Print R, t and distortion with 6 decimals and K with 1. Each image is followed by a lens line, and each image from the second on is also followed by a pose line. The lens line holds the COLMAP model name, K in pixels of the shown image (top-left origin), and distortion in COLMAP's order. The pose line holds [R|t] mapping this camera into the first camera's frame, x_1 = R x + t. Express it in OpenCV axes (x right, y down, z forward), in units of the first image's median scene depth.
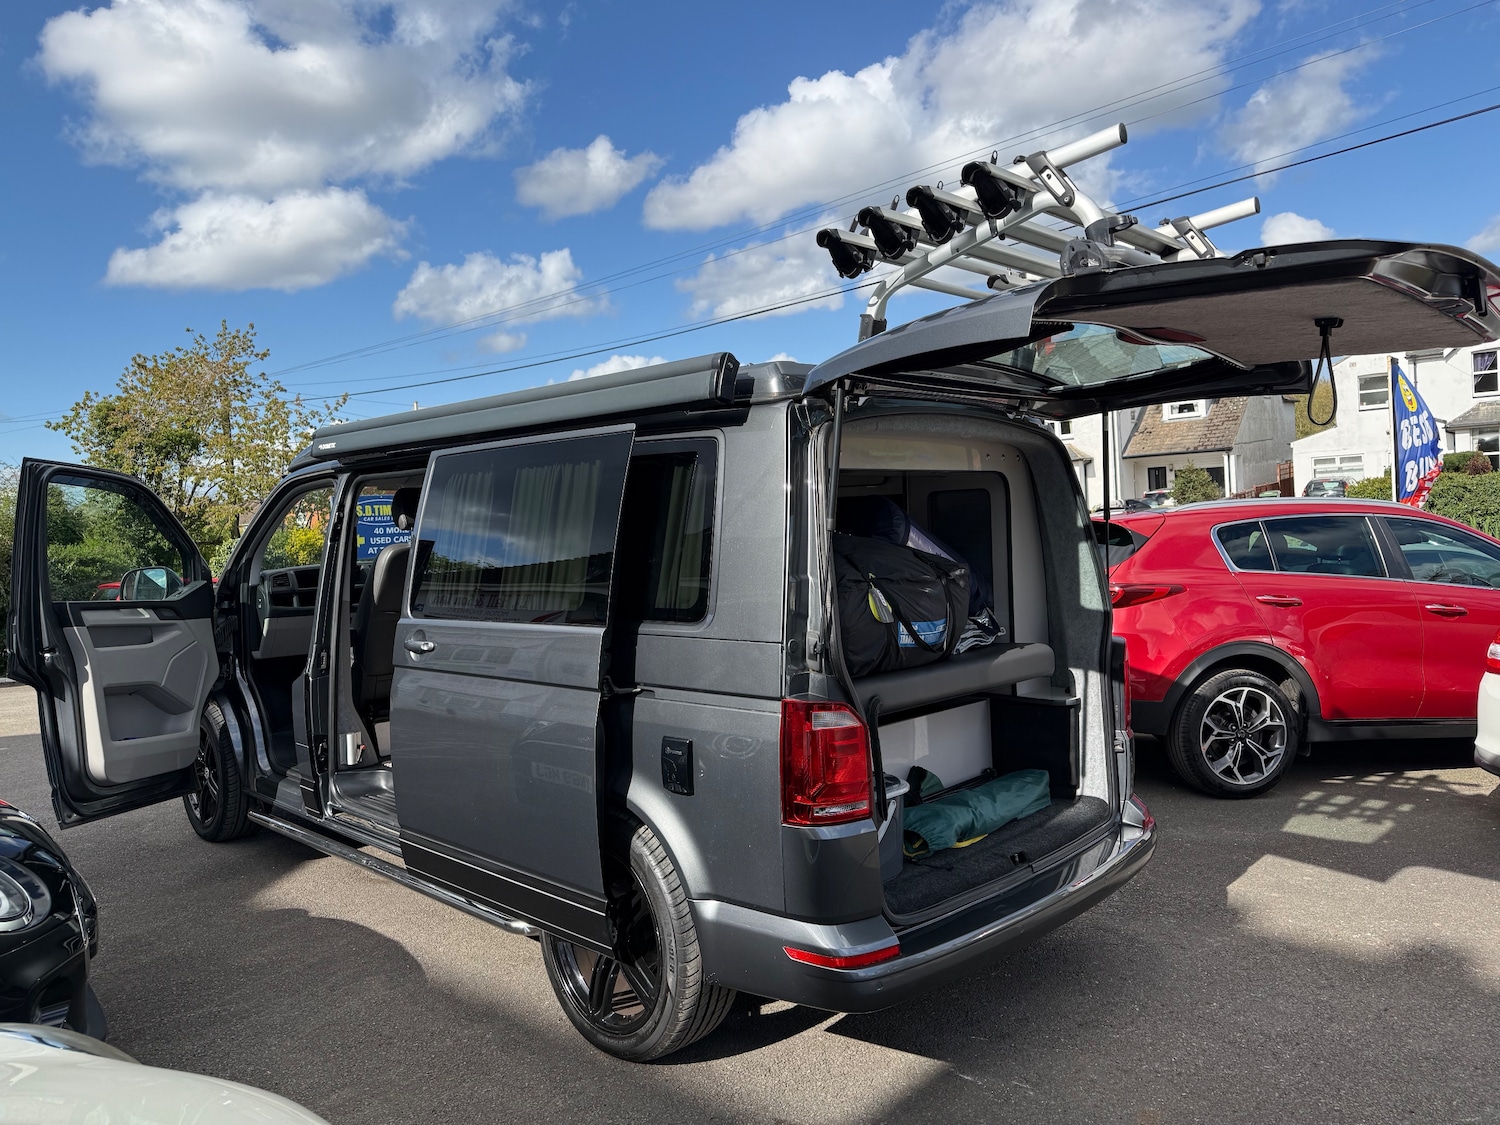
lens RADIAL K [[1037.5, 0, 755.2], [0, 1037.5, 547.3], [0, 0, 1]] dist [0.096370, -0.101151]
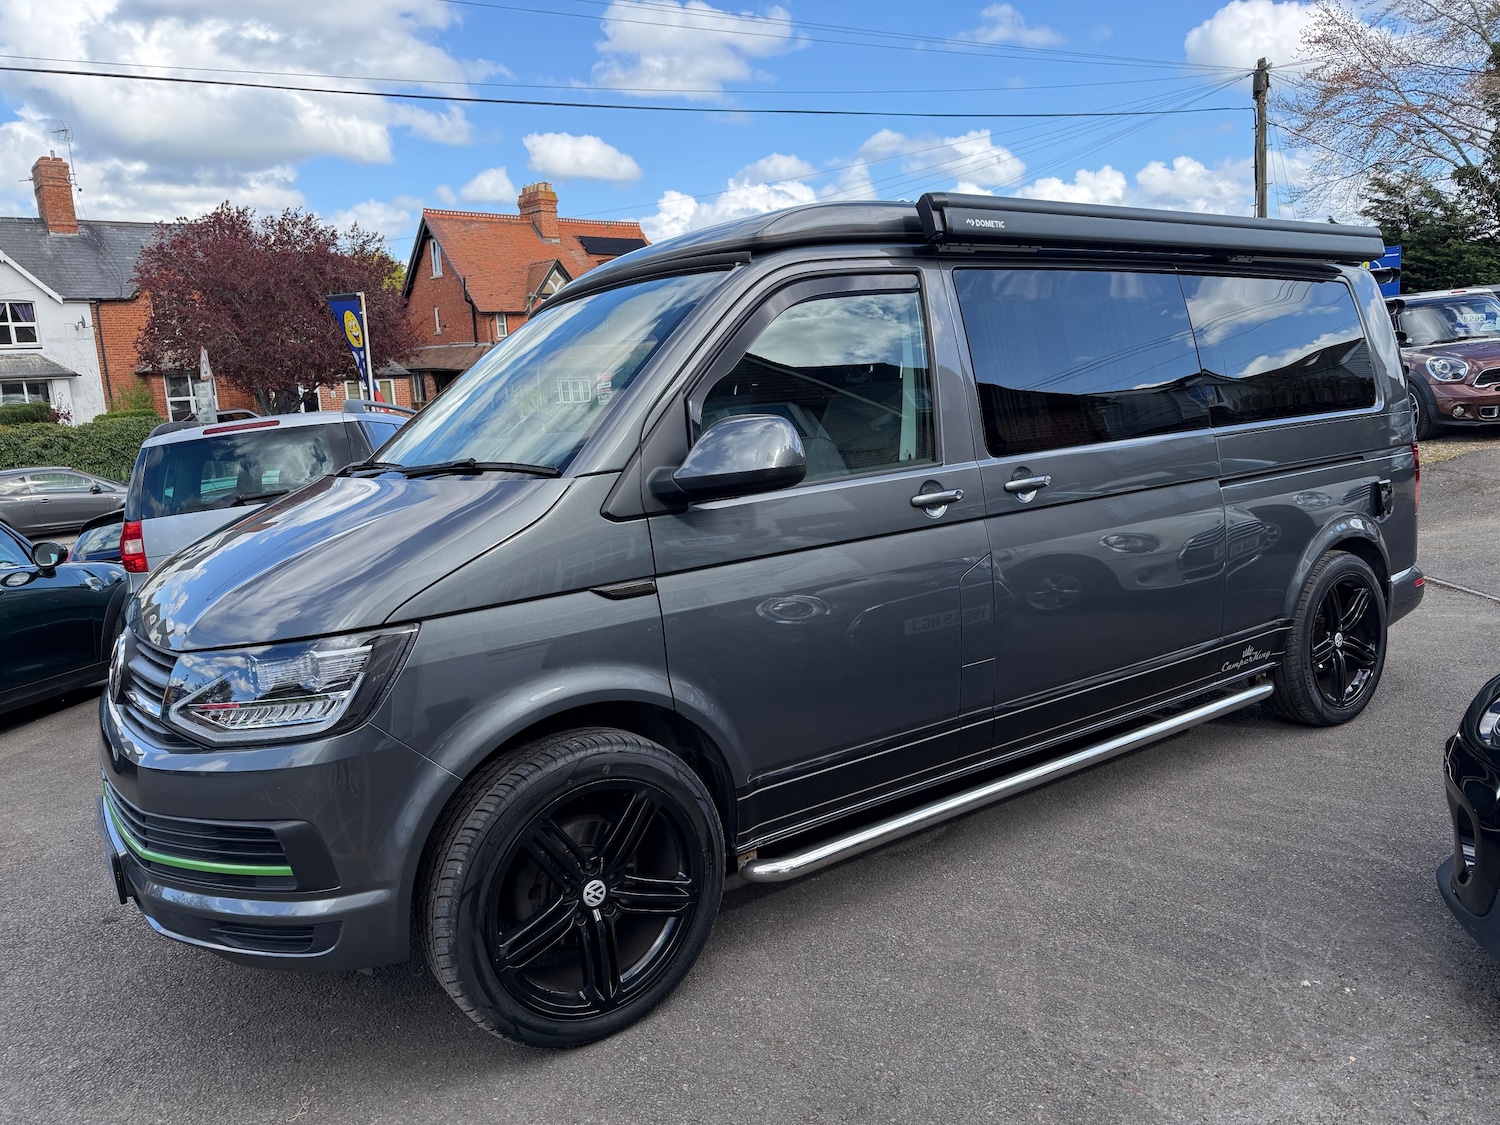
lens RADIAL K [[1059.7, 0, 751.9], [0, 1059.7, 571.5], [0, 0, 1]] dist [0.021646, -0.019675]
pose [[0.192744, -0.126413, 0.973072, -1.303994], [0.080222, 0.990377, 0.112771, 0.043818], [-0.977964, 0.056326, 0.201030, 1.170916]]
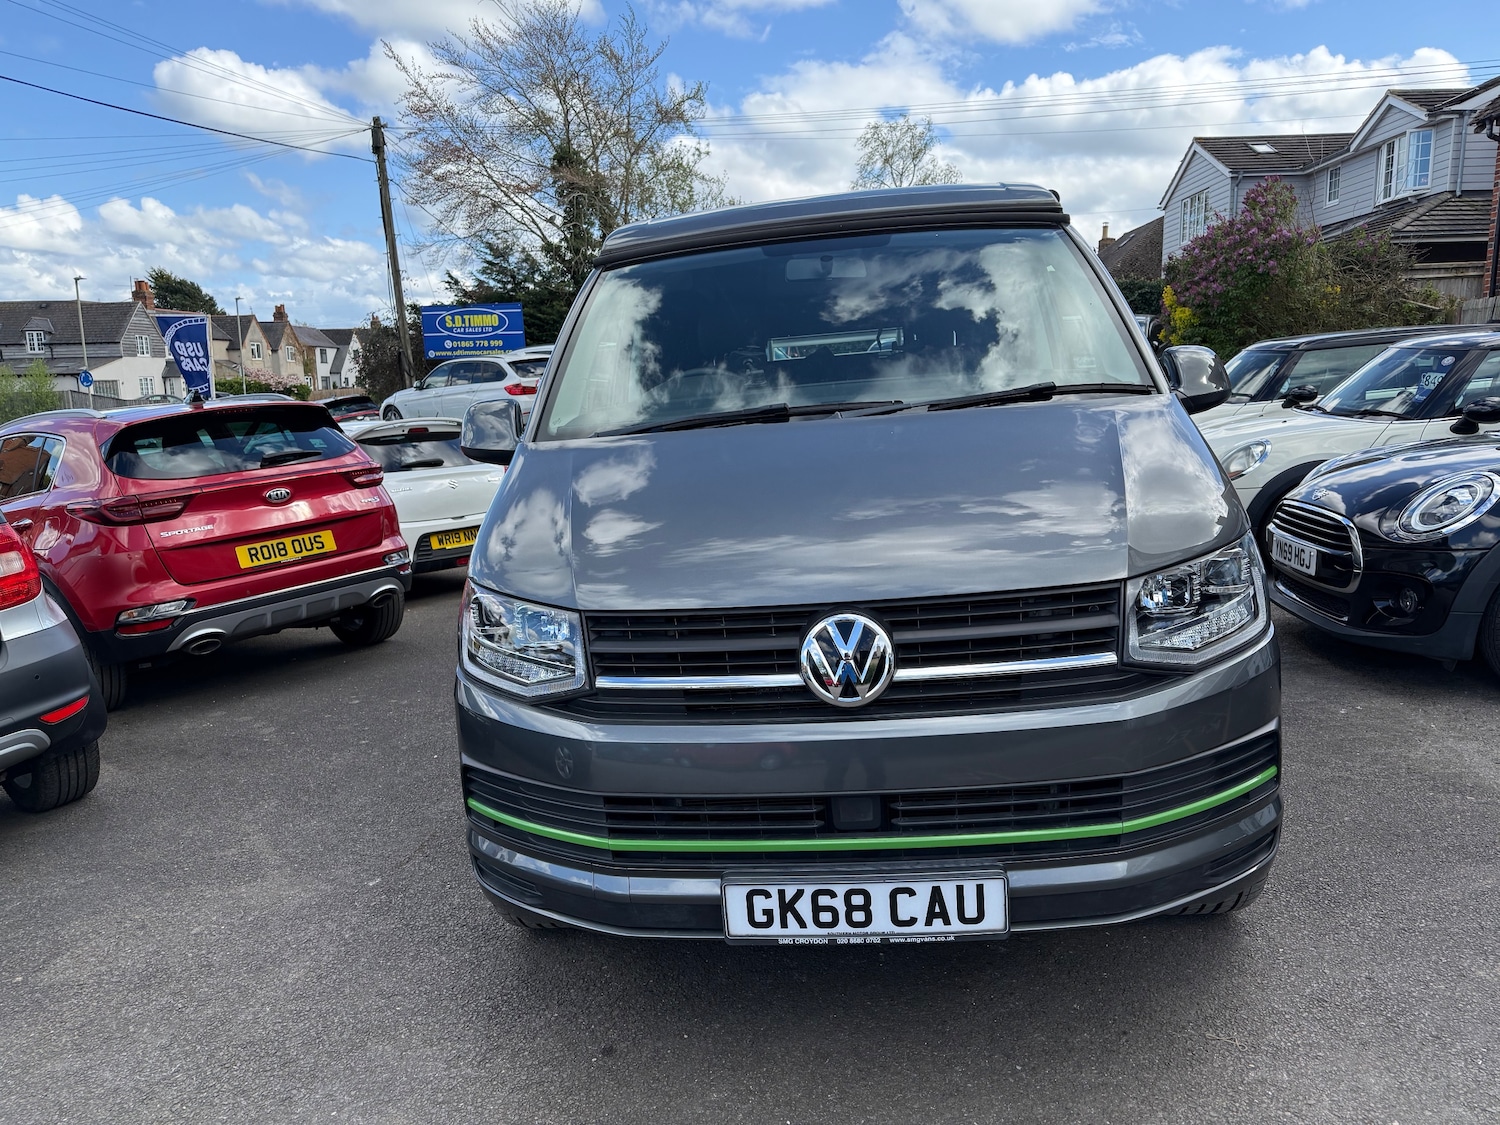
lens RADIAL K [[1063.5, 0, 746.4], [0, 1063.5, 568.3], [0, 0, 1]] dist [0.057452, -0.067797]
pose [[-0.634845, -0.045136, 0.771320, -1.078400], [0.114881, 0.981681, 0.152000, 0.024798], [-0.764051, 0.185107, -0.618030, 2.061510]]
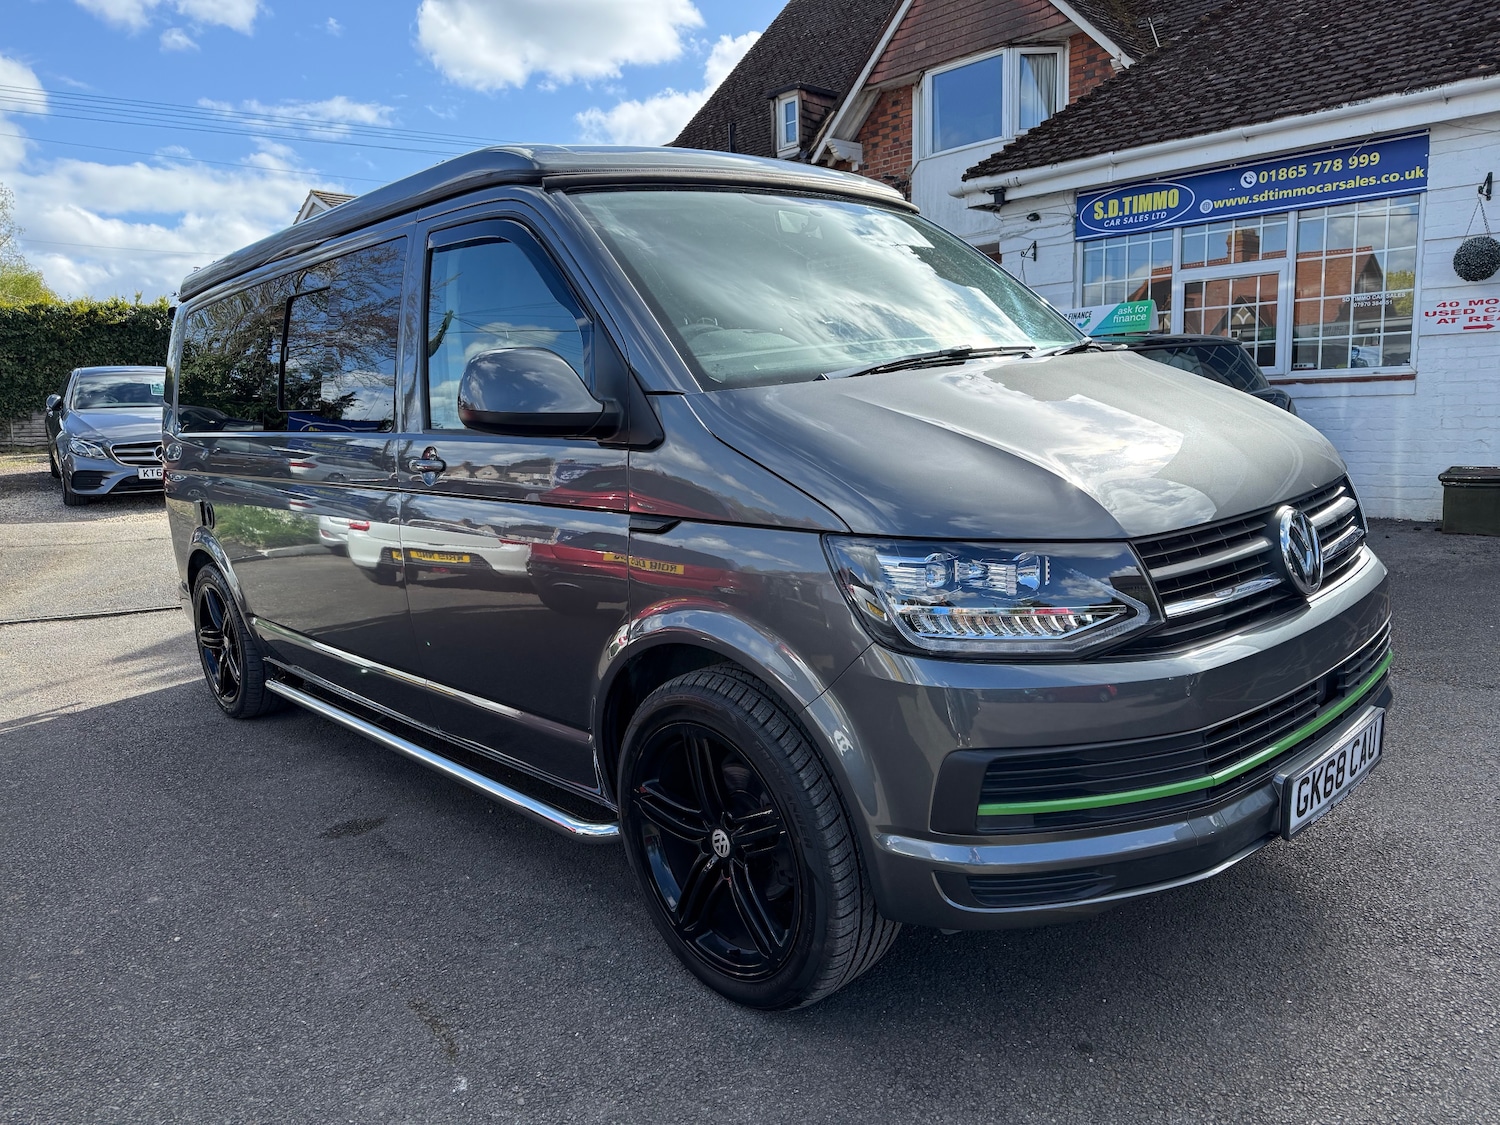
lens RADIAL K [[1068.6, 0, 754.1], [0, 1068.6, 559.9], [0, 0, 1]] dist [0.006582, -0.004410]
pose [[-0.992924, 0.102688, 0.059648, -0.465268], [0.112341, 0.975046, 0.191479, 0.015673], [-0.038497, 0.196825, -0.979682, 2.280550]]
